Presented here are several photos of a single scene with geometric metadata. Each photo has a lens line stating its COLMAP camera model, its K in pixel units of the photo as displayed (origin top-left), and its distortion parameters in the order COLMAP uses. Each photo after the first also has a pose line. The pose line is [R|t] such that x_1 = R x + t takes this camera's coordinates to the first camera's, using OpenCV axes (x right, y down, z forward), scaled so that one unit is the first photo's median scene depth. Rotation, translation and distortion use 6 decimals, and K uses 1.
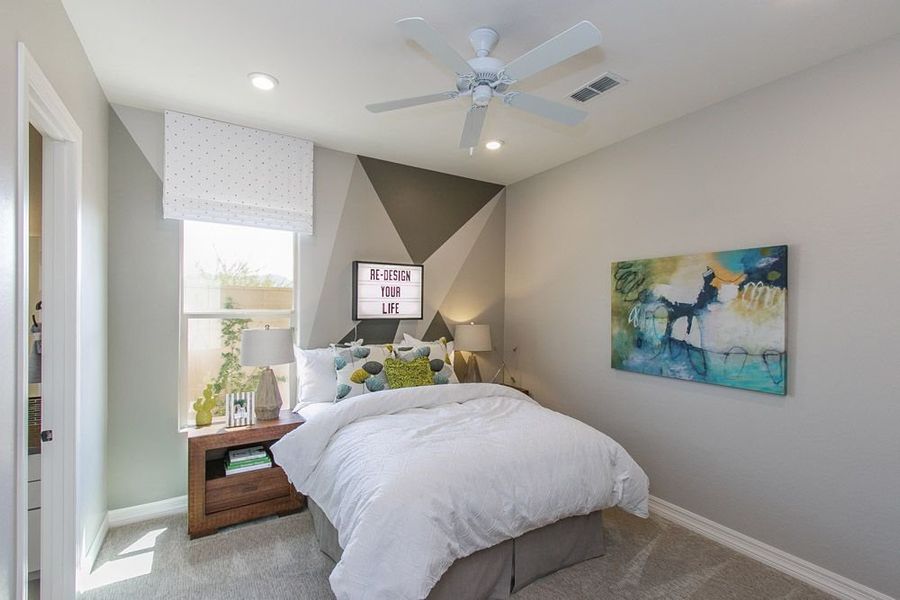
lens RADIAL K [[408.5, 0, 437.3], [0, 408.5, 309.0], [0, 0, 1]] dist [0.003216, 0.000420]
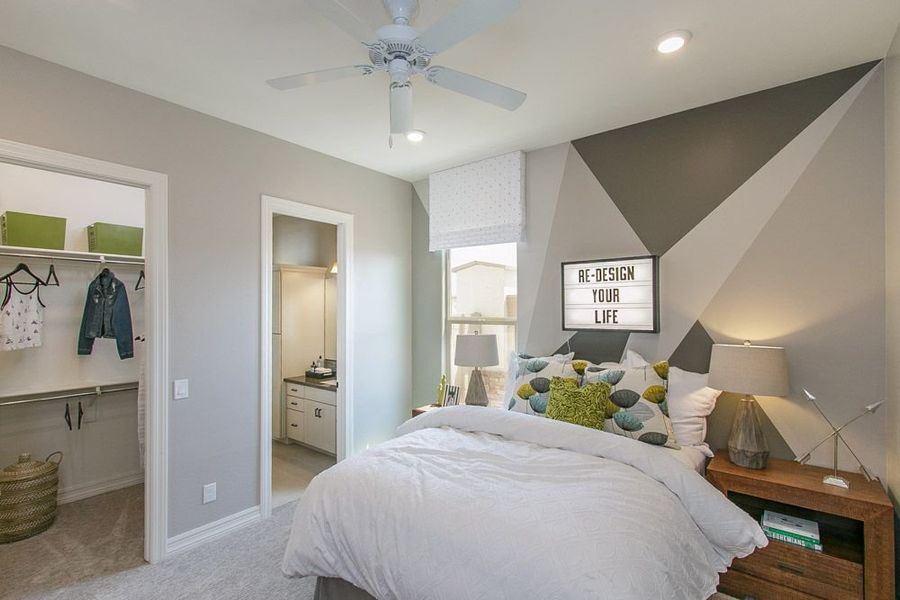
lens RADIAL K [[408.5, 0, 437.3], [0, 408.5, 309.0], [0, 0, 1]] dist [0.003216, 0.000420]
pose [[0.348248, -0.010721, -0.937341, 0.518673], [0.001317, 0.999939, -0.010948, -0.008477], [0.937402, 0.002578, 0.348241, 0.429462]]
